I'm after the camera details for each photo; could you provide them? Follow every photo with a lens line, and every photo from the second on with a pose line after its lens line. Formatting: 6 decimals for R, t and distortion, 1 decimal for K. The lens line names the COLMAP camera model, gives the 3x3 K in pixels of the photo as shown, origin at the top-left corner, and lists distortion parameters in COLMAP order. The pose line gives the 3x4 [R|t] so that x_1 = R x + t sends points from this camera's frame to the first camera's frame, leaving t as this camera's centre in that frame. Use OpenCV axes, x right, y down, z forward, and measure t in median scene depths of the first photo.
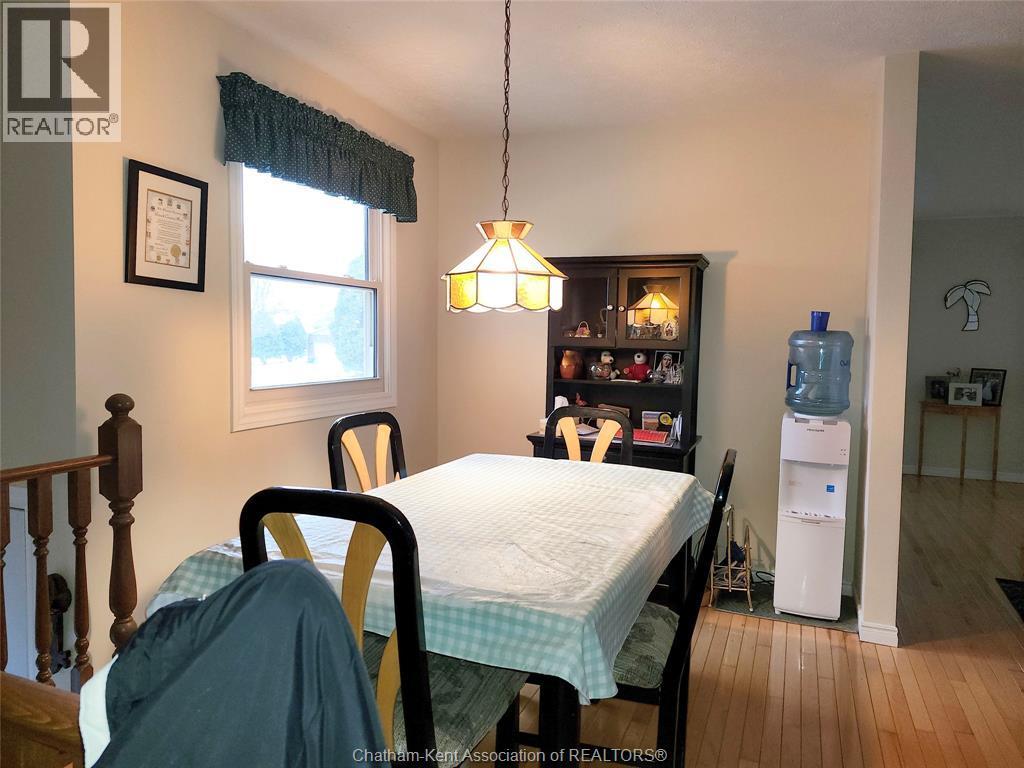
lens RADIAL K [[730.4, 0, 508.5], [0, 730.4, 375.7], [0, 0, 1]] dist [0.089120, -0.099780]
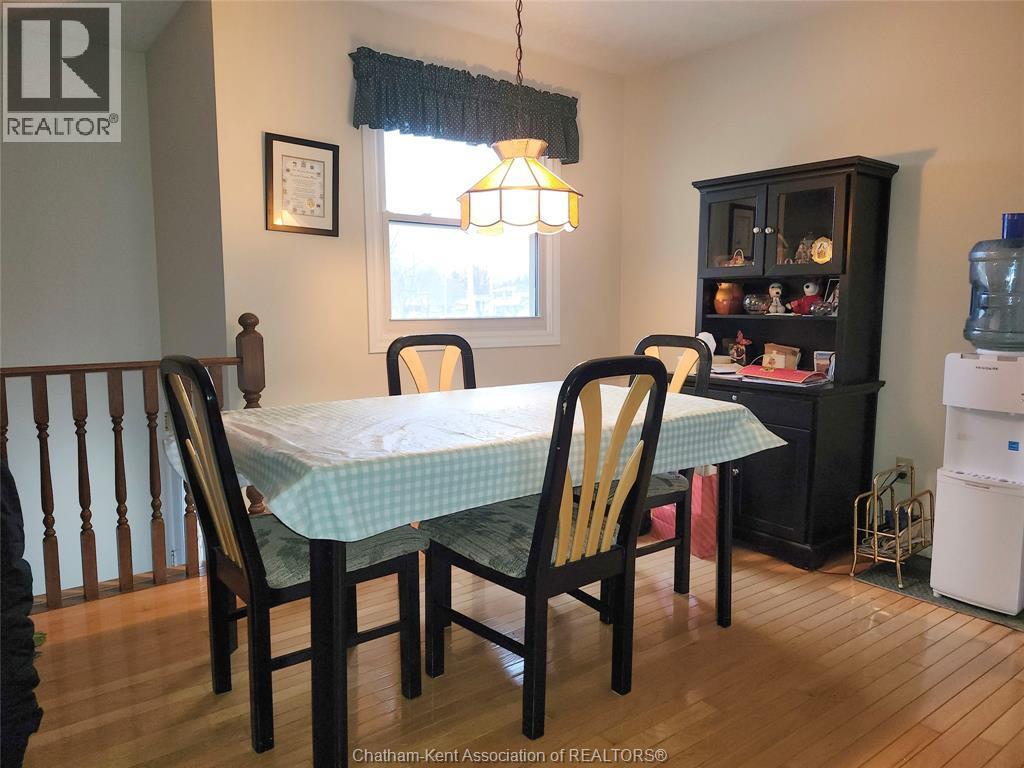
lens RADIAL K [[743.4, 0, 512.0], [0, 743.4, 384.0], [0, 0, 1]] dist [0.103383, -0.126042]
pose [[0.852880, 0.032270, -0.521110, 0.441266], [-0.009396, 0.998875, 0.046478, 0.063531], [0.522023, -0.034744, 0.852223, 0.073135]]
